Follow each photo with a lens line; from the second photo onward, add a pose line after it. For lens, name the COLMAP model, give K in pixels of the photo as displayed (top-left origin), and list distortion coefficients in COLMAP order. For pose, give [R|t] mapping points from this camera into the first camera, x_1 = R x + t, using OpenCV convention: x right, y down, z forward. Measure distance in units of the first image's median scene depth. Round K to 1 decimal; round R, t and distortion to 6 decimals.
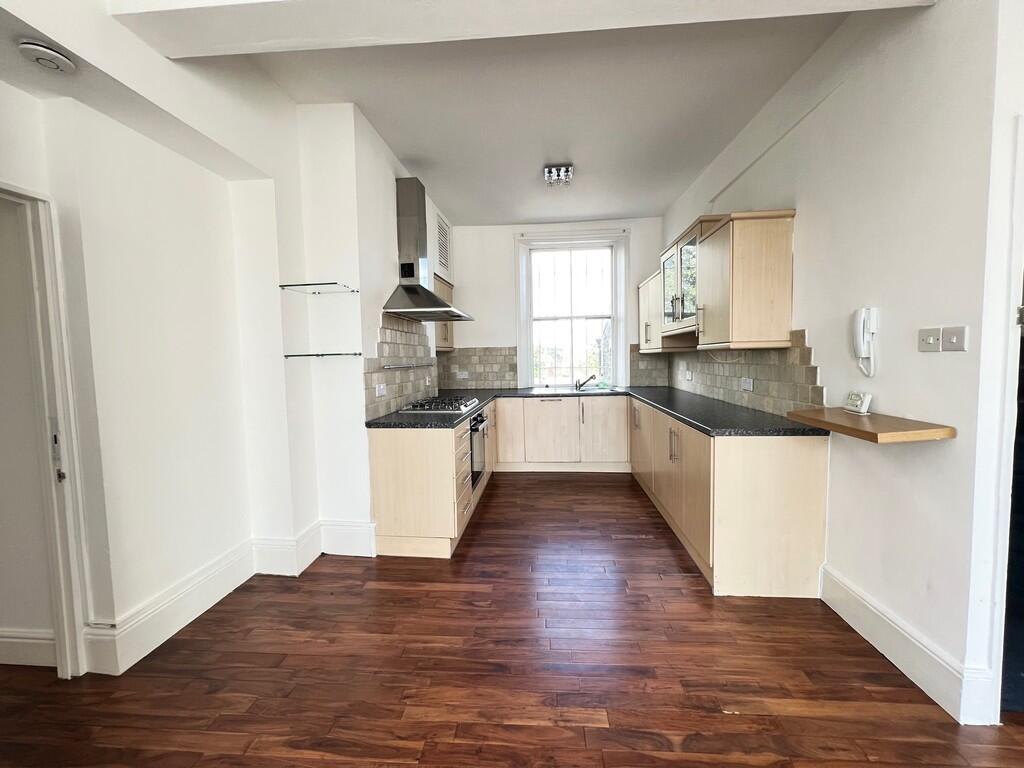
lens RADIAL K [[412.1, 0, 512.6], [0, 412.1, 383.5], [0, 0, 1]] dist [0.001272, 0.001173]
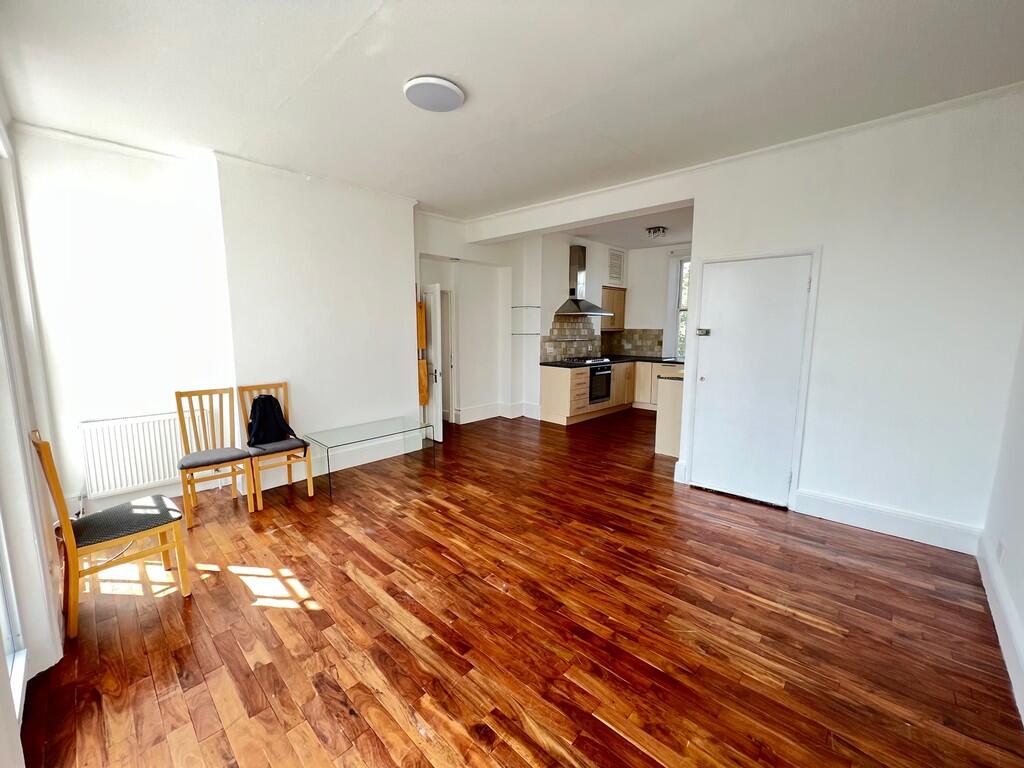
lens RADIAL K [[412.1, 0, 513.8], [0, 412.1, 383.6], [0, 0, 1]] dist [0.001272, 0.001173]
pose [[0.778424, 0.107003, -0.618552, 0.912161], [-0.061544, 0.993627, 0.094436, -0.002798], [0.624715, -0.035443, 0.780048, -0.855989]]
